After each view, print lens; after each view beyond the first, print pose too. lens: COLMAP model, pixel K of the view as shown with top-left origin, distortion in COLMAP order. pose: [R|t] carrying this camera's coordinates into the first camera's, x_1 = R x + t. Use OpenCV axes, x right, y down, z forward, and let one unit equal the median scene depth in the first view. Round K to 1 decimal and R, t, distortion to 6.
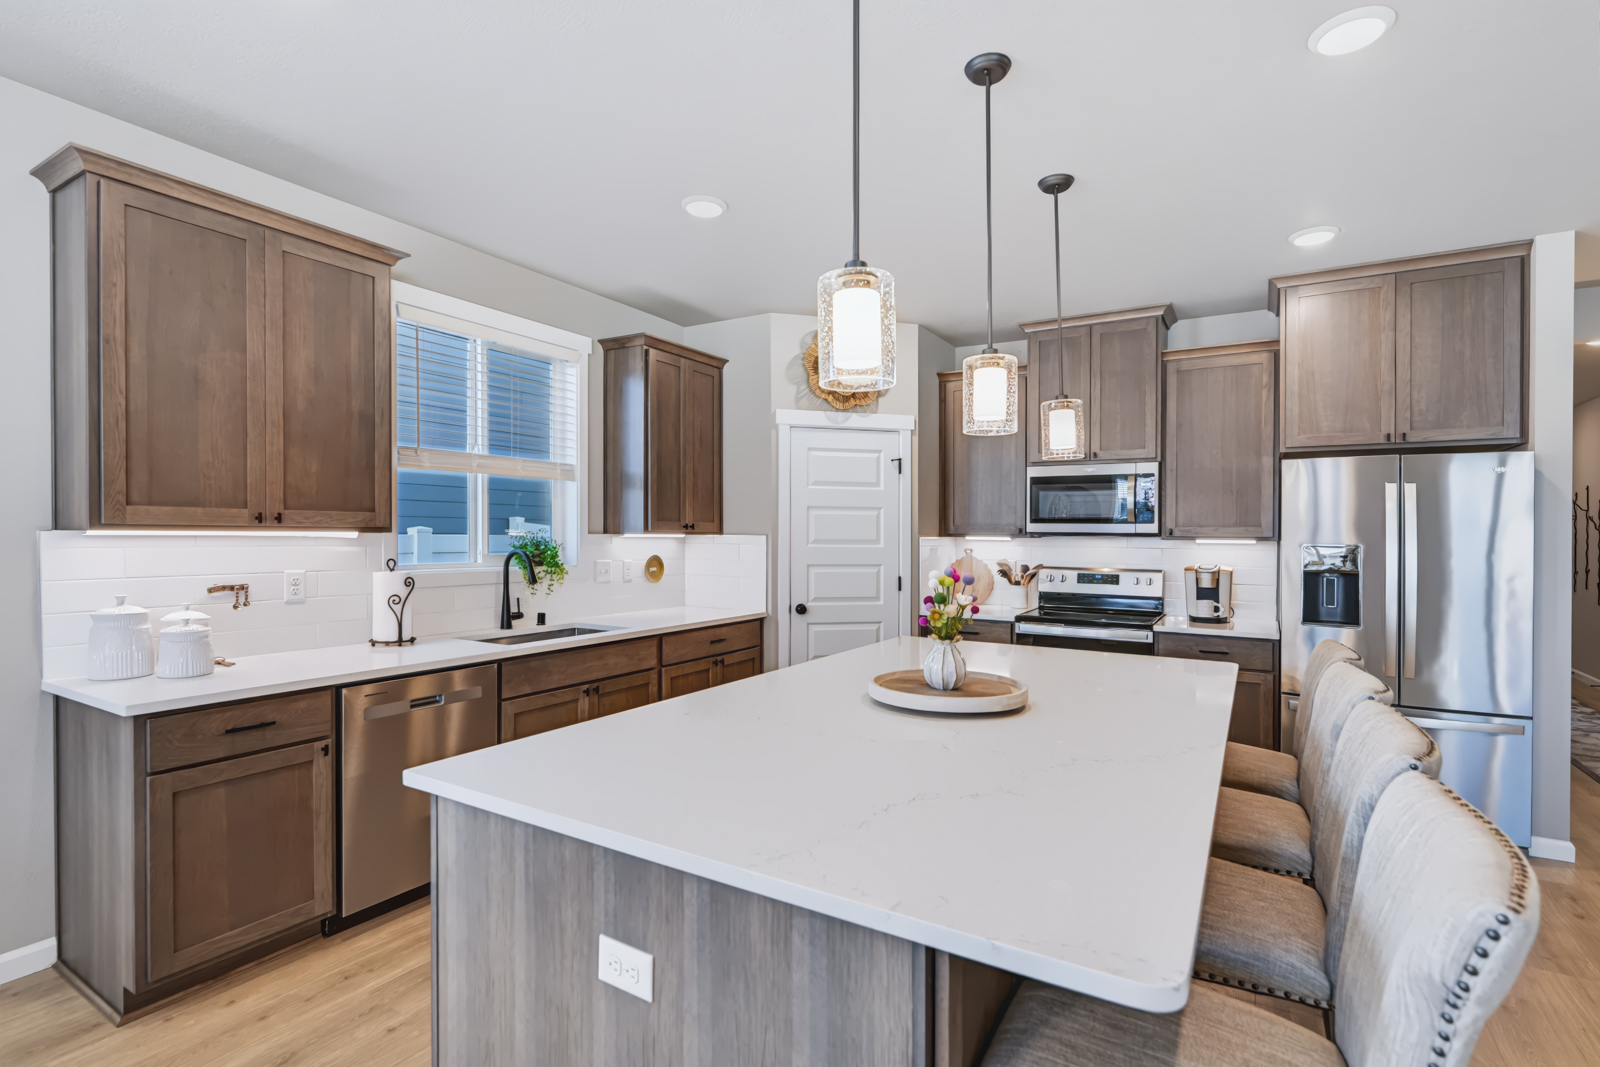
lens RADIAL K [[772.2, 0, 787.0], [0, 772.2, 533.0], [0, 0, 1]] dist [-0.003198, 0.000281]
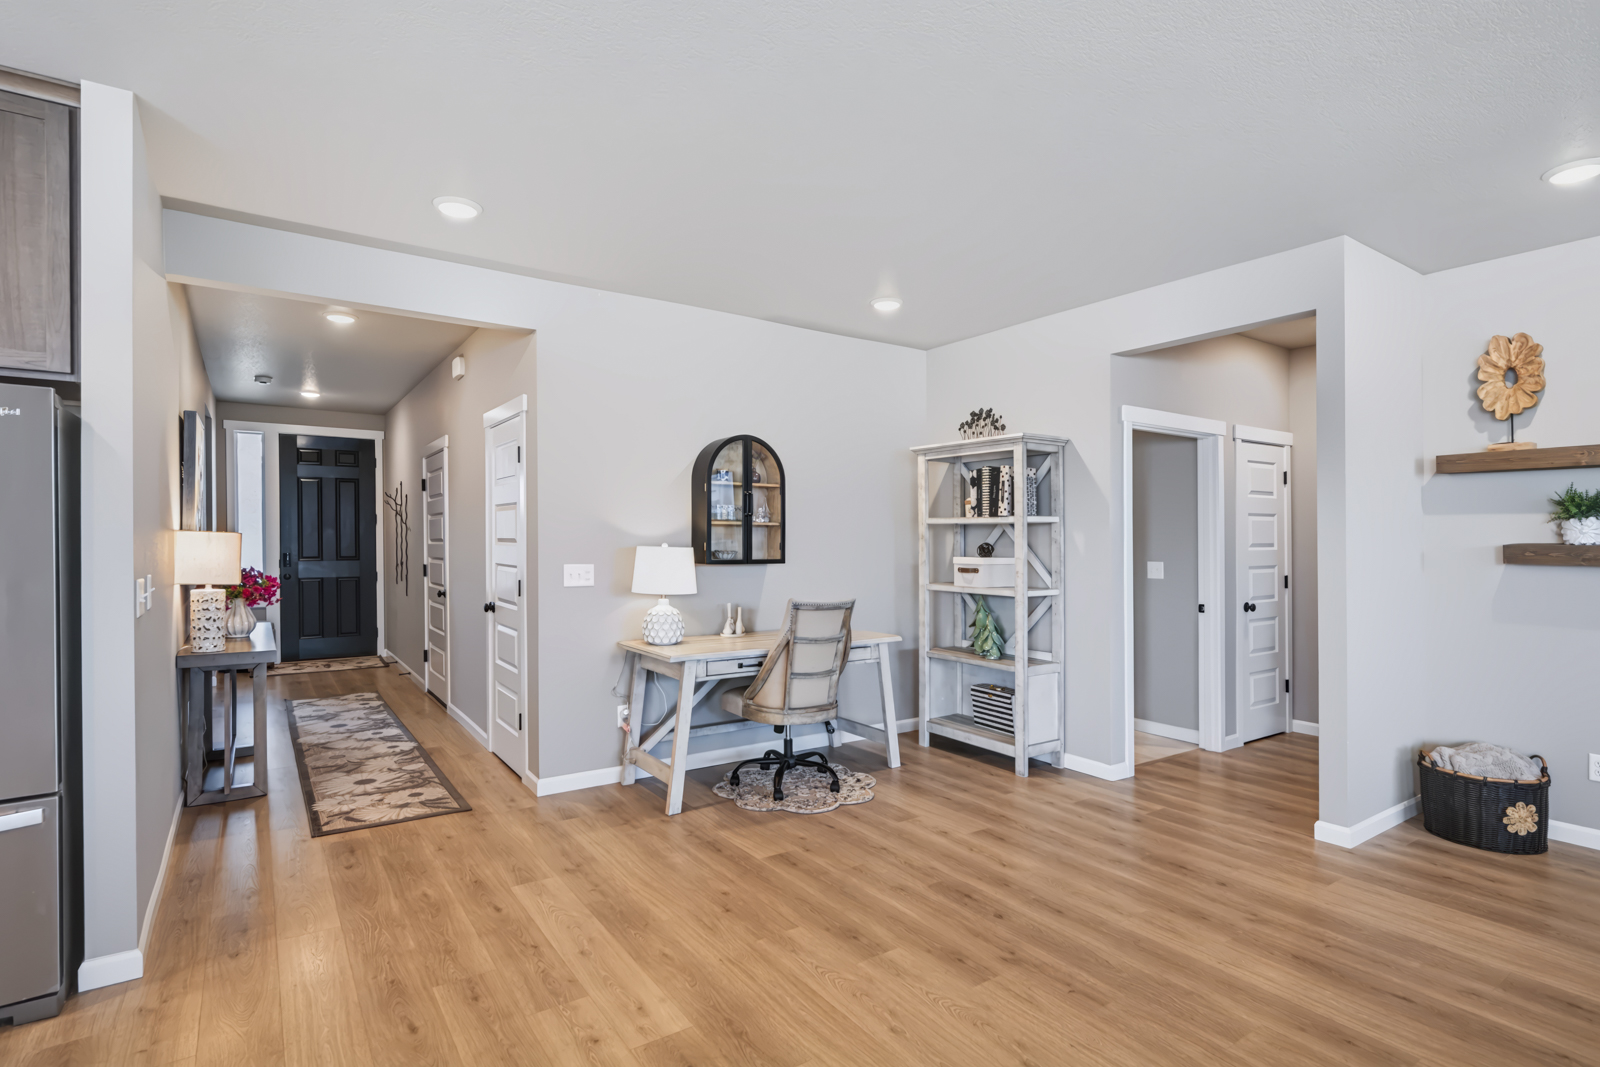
lens RADIAL K [[772.2, 0, 807.7], [0, 772.2, 542.9], [0, 0, 1]] dist [-0.003198, 0.000281]
pose [[0.411812, -0.011185, 0.911200, 0.463183], [-0.000366, 0.999923, 0.012439, 0.012608], [-0.911269, -0.005456, 0.411776, 0.098334]]
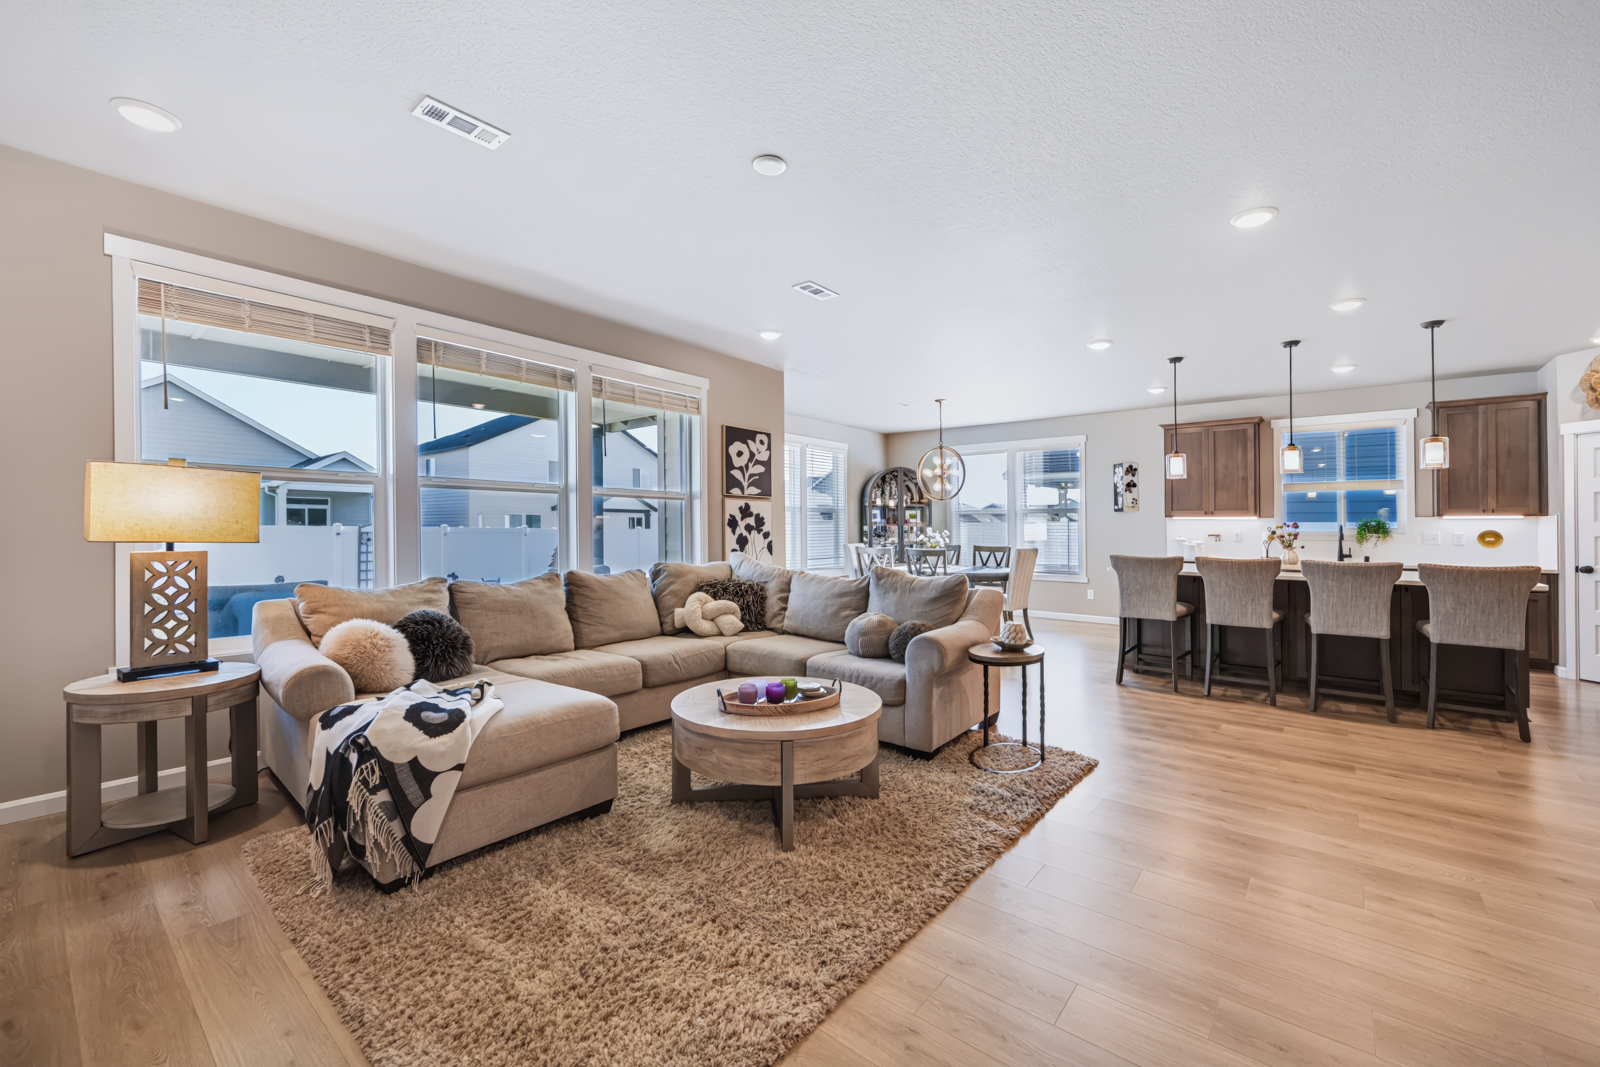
lens RADIAL K [[647.8, 0, 811.9], [0, 647.8, 515.2], [0, 0, 1]] dist [0.001919, 0.000121]
pose [[-0.138471, -0.031506, -0.989865, 1.384284], [-0.009338, 0.999491, -0.030506, 0.053780], [0.990322, 0.005019, -0.138695, -0.185881]]
